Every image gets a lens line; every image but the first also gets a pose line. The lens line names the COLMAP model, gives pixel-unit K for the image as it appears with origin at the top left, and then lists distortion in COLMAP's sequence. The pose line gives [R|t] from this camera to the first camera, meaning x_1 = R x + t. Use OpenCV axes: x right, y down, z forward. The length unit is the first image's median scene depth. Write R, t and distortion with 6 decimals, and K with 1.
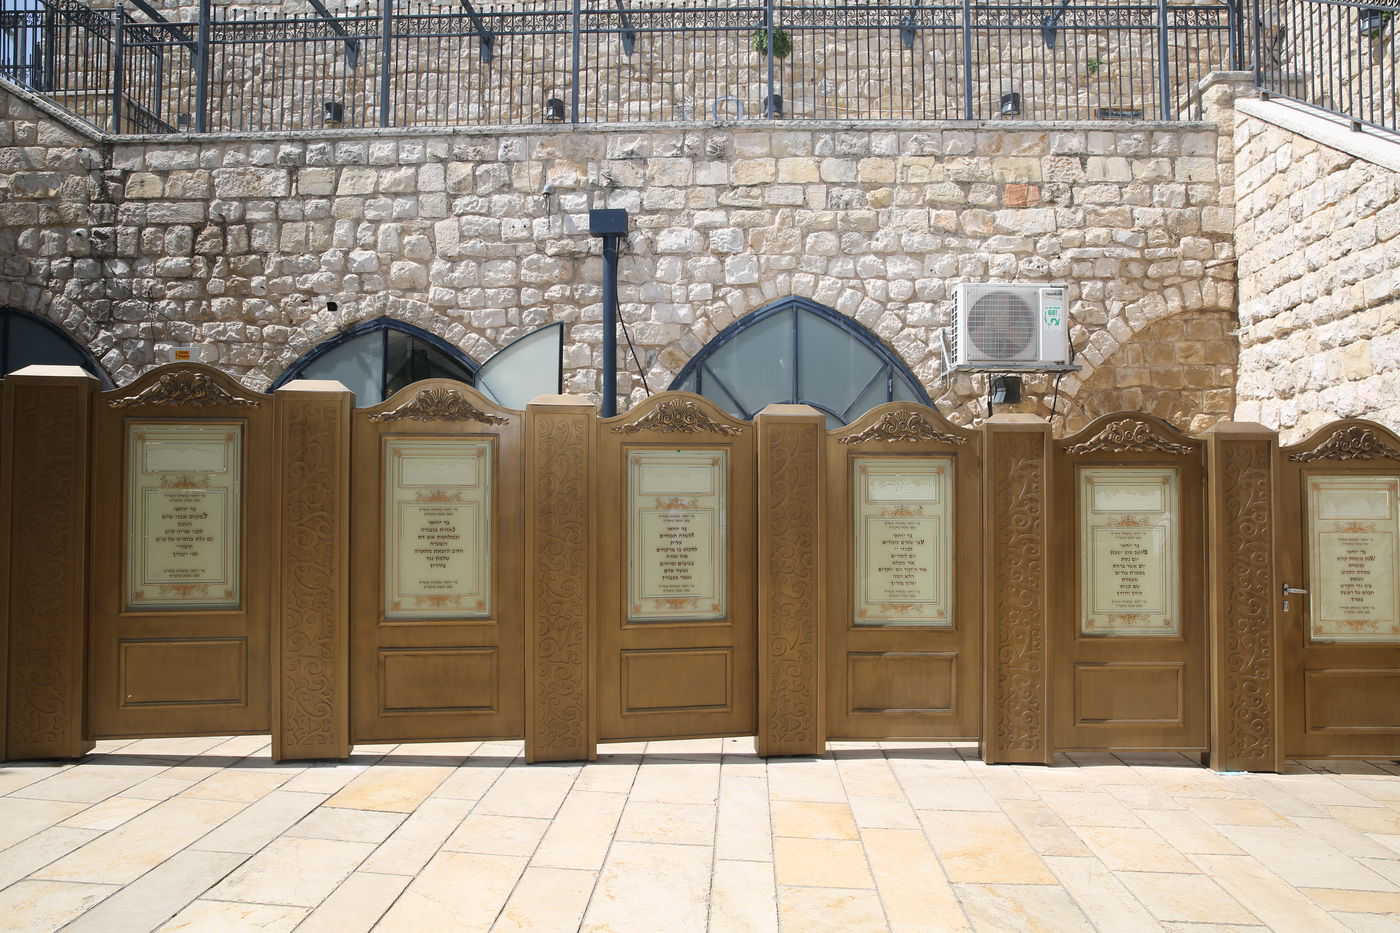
lens RADIAL K [[954.6, 0, 700.0], [0, 954.6, 466.5], [0, 0, 1]] dist [-0.110317, 0.087027]
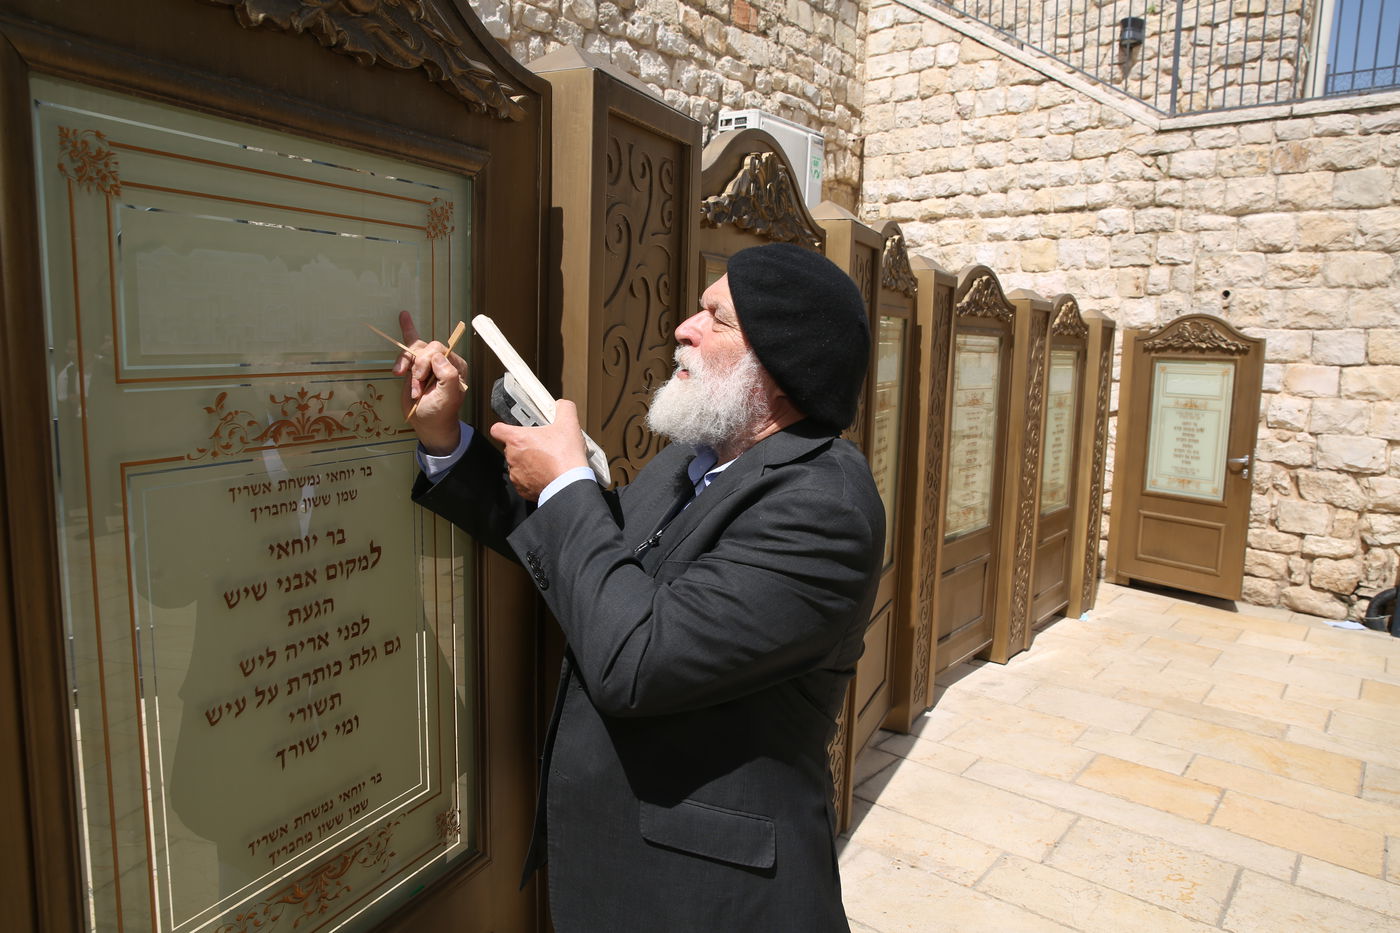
lens RADIAL K [[954.6, 0, 700.0], [0, 954.6, 466.5], [0, 0, 1]] dist [-0.110317, 0.087027]
pose [[0.573810, -0.095110, 0.813447, -0.428654], [-0.045706, 0.987967, 0.147757, -0.004216], [-0.817712, -0.121964, 0.562558, 0.508688]]
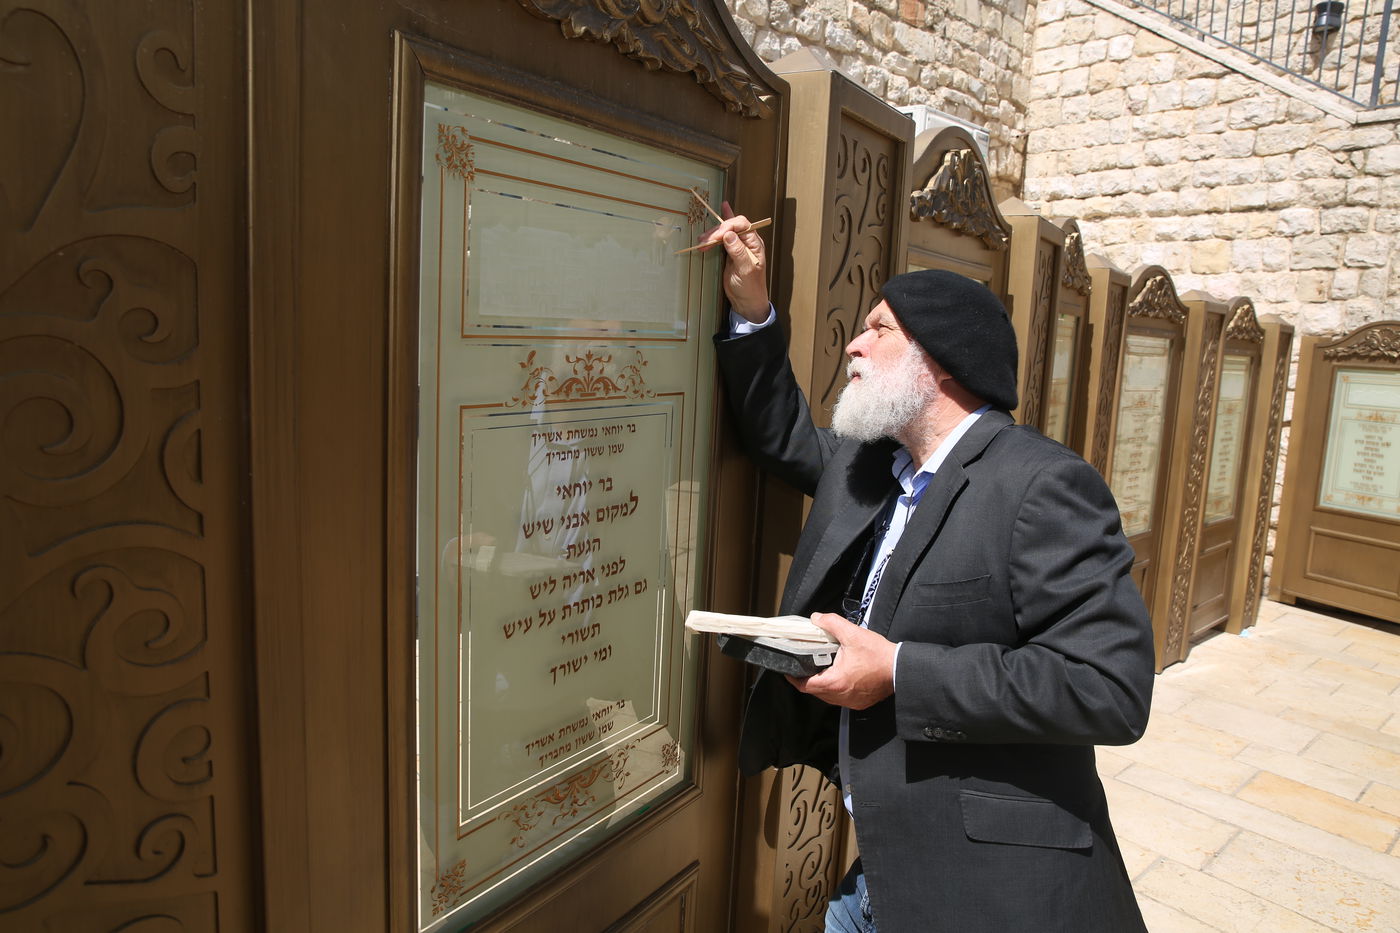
lens RADIAL K [[954.6, 0, 700.0], [0, 954.6, 466.5], [0, 0, 1]] dist [-0.110317, 0.087027]
pose [[0.685124, -0.071066, 0.724951, -0.449714], [-0.068068, 0.984629, 0.160851, -0.000978], [-0.725239, -0.159549, 0.669756, 0.511459]]
